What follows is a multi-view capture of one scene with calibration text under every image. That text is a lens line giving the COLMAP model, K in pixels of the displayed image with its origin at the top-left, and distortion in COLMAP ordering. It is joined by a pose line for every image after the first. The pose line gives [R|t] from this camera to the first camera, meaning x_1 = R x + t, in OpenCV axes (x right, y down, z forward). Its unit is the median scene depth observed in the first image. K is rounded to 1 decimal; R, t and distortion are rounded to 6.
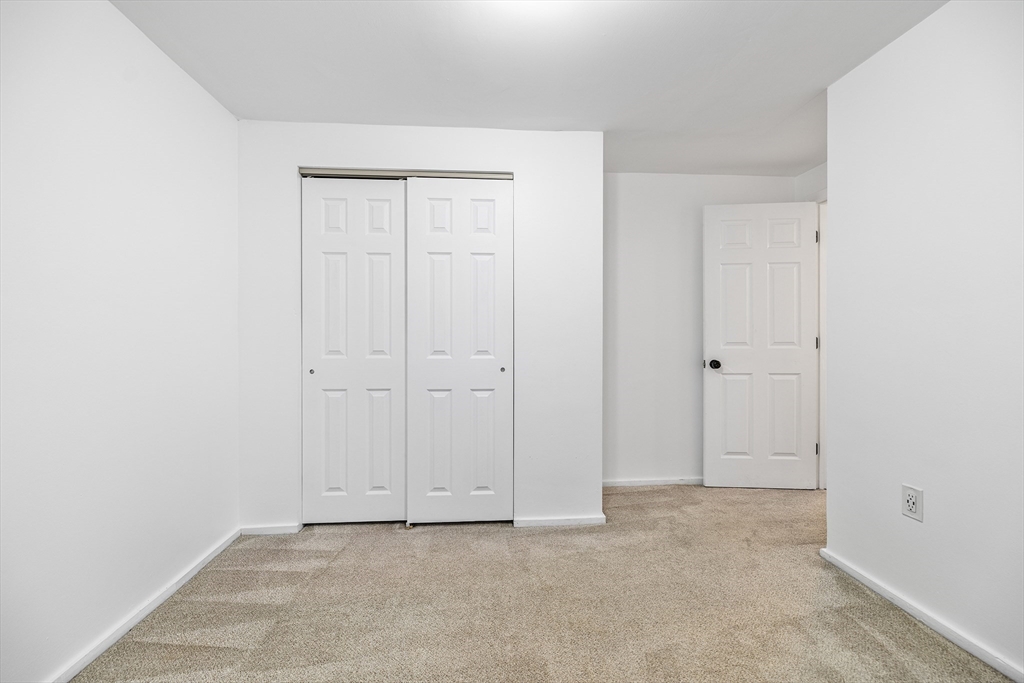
lens RADIAL K [[428.6, 0, 575.1], [0, 428.6, 345.4], [0, 0, 1]] dist [0.000822, -0.000751]
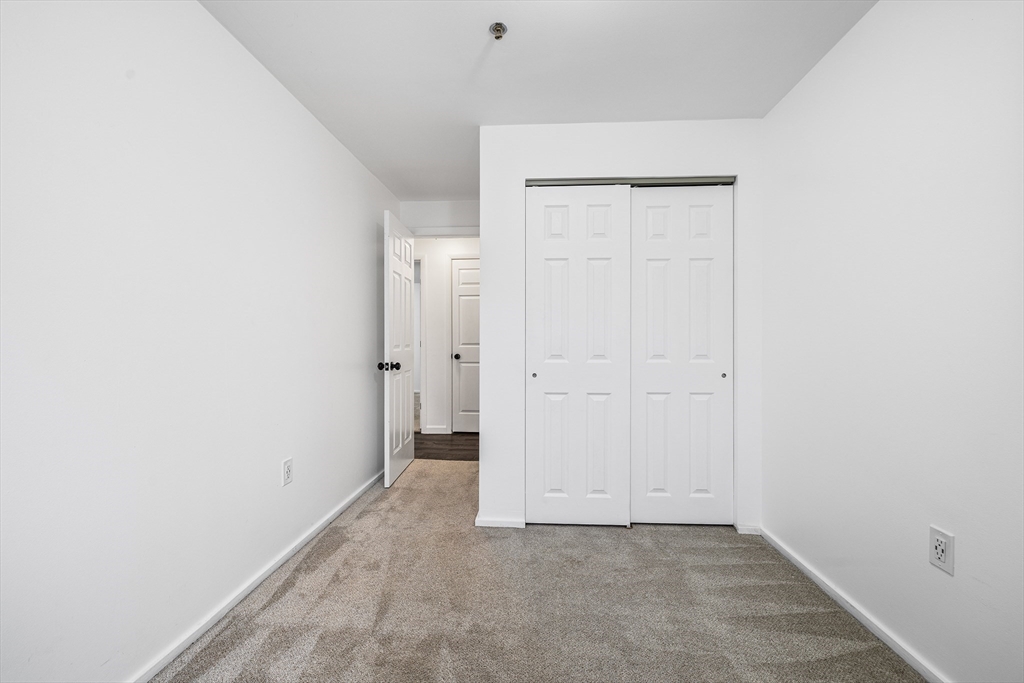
lens RADIAL K [[428.6, 0, 514.5], [0, 428.6, 349.2], [0, 0, 1]] dist [0.000822, -0.000751]
pose [[0.995604, -0.001687, -0.093651, -0.459892], [0.001535, 0.999997, -0.001690, 0.000570], [0.093654, 0.001539, 0.995604, -0.035200]]
